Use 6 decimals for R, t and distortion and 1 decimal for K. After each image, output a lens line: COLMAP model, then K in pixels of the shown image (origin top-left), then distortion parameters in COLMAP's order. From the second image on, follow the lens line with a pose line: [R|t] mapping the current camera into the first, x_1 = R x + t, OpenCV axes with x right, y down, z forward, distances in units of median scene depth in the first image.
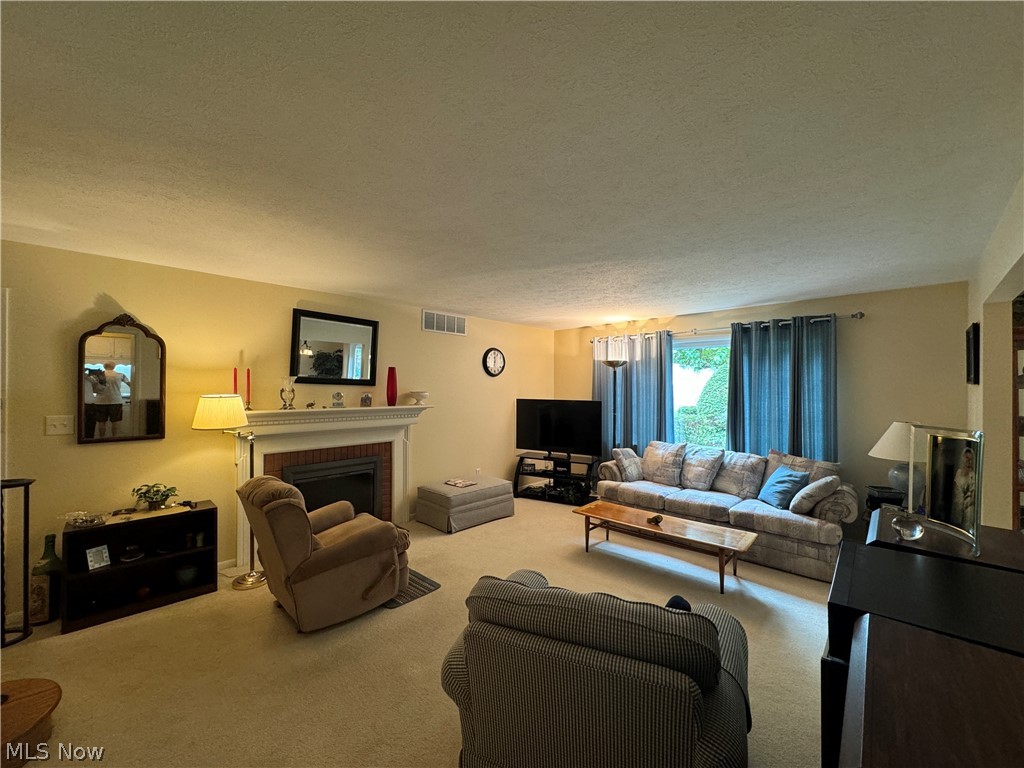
lens RADIAL K [[406.4, 0, 510.5], [0, 406.4, 384.6], [0, 0, 1]] dist [-0.001868, -0.000028]
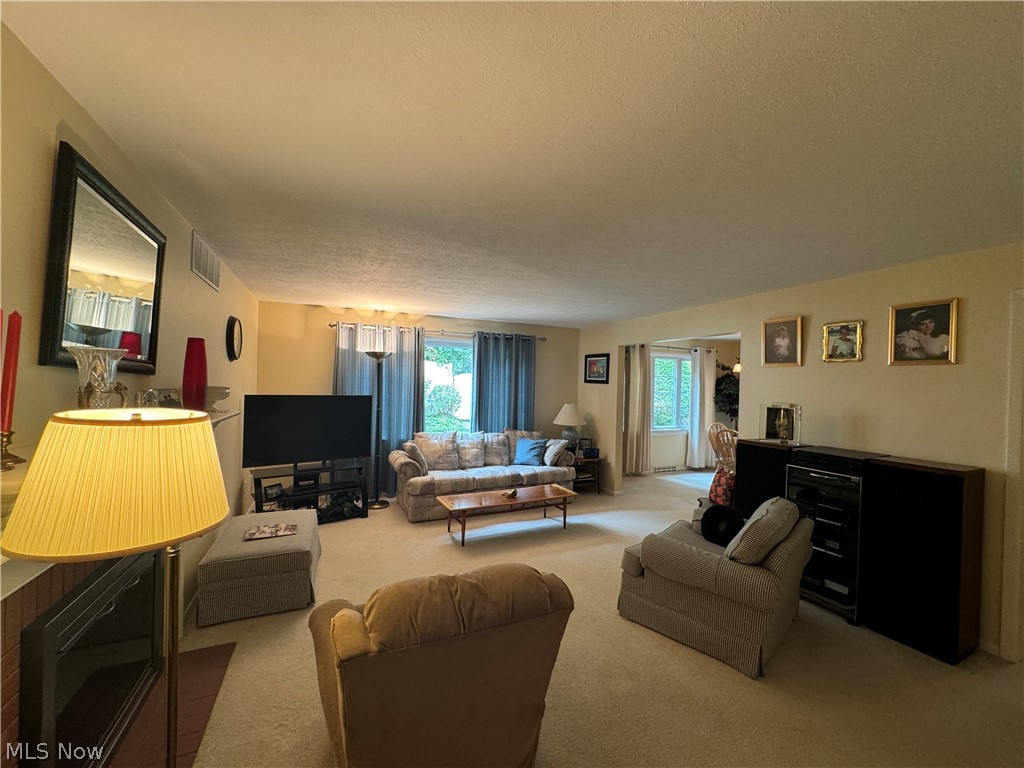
lens RADIAL K [[406.4, 0, 510.8], [0, 406.4, 383.6], [0, 0, 1]] dist [-0.001868, -0.000028]
pose [[0.367360, 0.003268, 0.930073, -0.630781], [-0.027285, 0.999601, 0.007265, -0.001517], [-0.929678, -0.028046, 0.367303, 0.475977]]
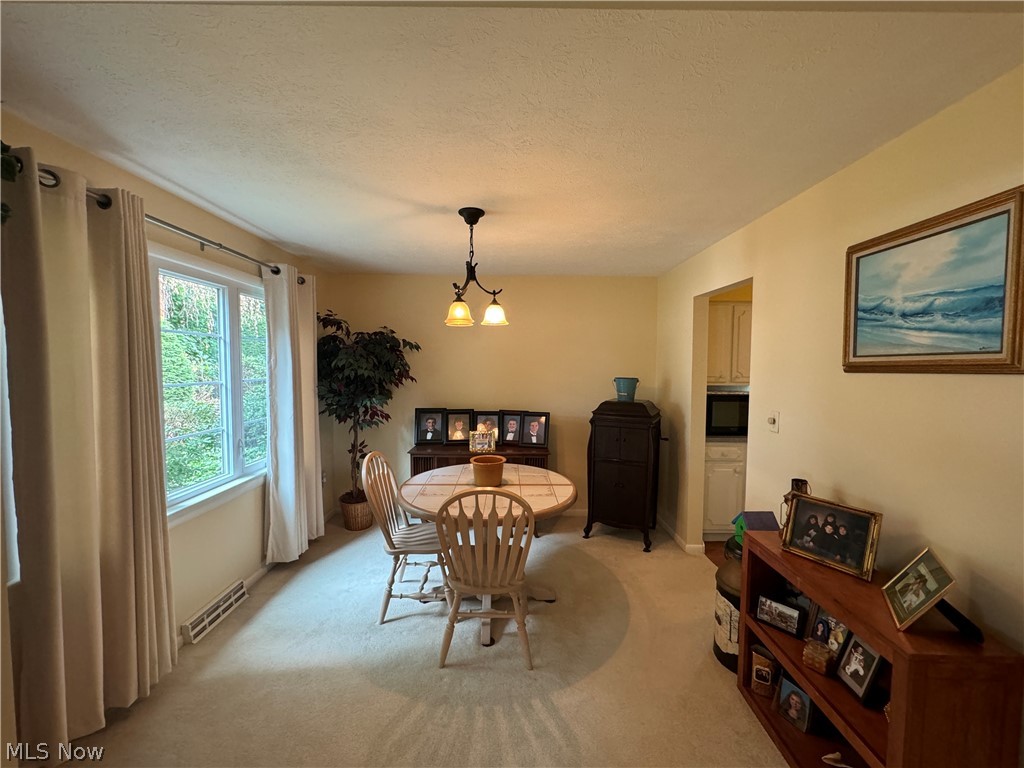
lens RADIAL K [[406.4, 0, 510.5], [0, 406.4, 384.2], [0, 0, 1]] dist [-0.001868, -0.000028]
pose [[-0.704513, -0.046083, 0.708194, 0.526680], [-0.013637, 0.998584, 0.051413, -0.001839], [-0.709560, 0.026563, -0.704144, 0.591977]]
